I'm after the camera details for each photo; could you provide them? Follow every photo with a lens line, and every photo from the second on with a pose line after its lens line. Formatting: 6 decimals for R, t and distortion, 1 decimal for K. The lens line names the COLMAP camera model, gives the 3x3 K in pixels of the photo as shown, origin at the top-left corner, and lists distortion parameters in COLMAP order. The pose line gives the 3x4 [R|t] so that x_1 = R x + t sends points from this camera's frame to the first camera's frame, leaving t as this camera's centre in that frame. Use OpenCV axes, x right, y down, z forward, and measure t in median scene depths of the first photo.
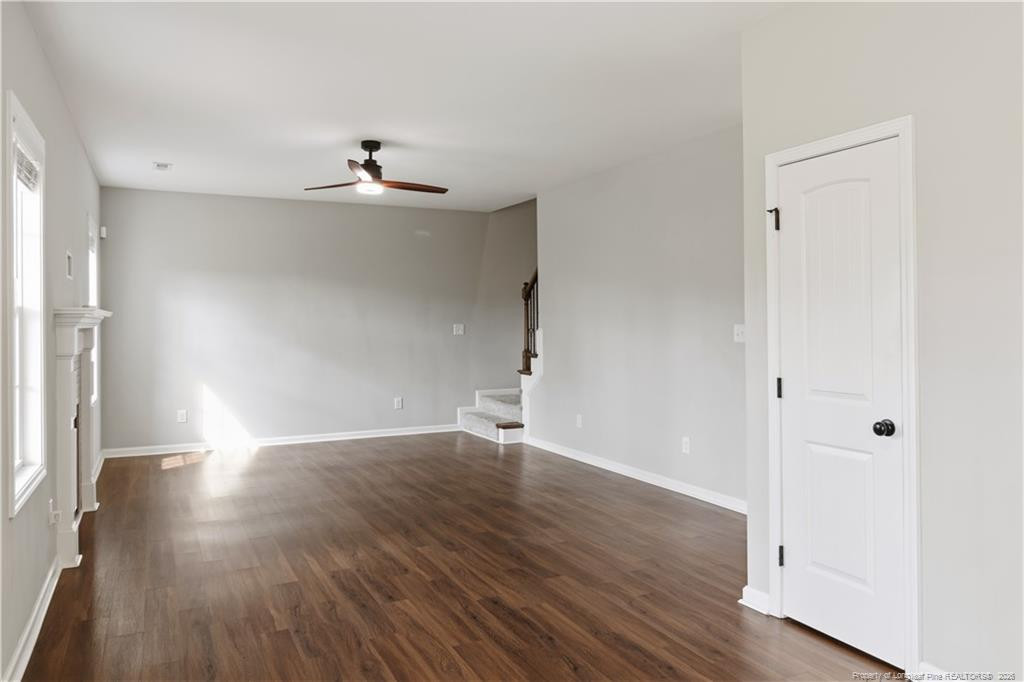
lens RADIAL K [[716.7, 0, 515.3], [0, 716.7, 320.7], [0, 0, 1]] dist [0.025462, 0.002114]
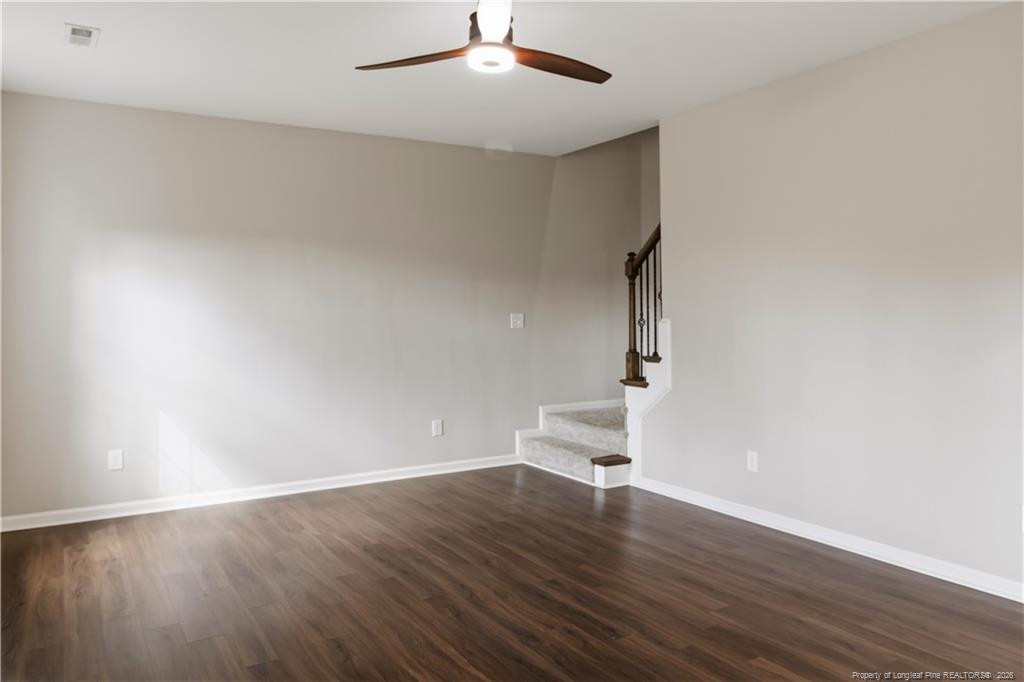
lens RADIAL K [[733.0, 0, 517.6], [0, 733.0, 321.4], [0, 0, 1]] dist [0.000555, 0.002286]
pose [[0.995949, -0.004279, 0.089819, -0.158166], [0.002734, 0.999846, 0.017314, 0.000490], [-0.089880, -0.016998, 0.995808, 0.309407]]
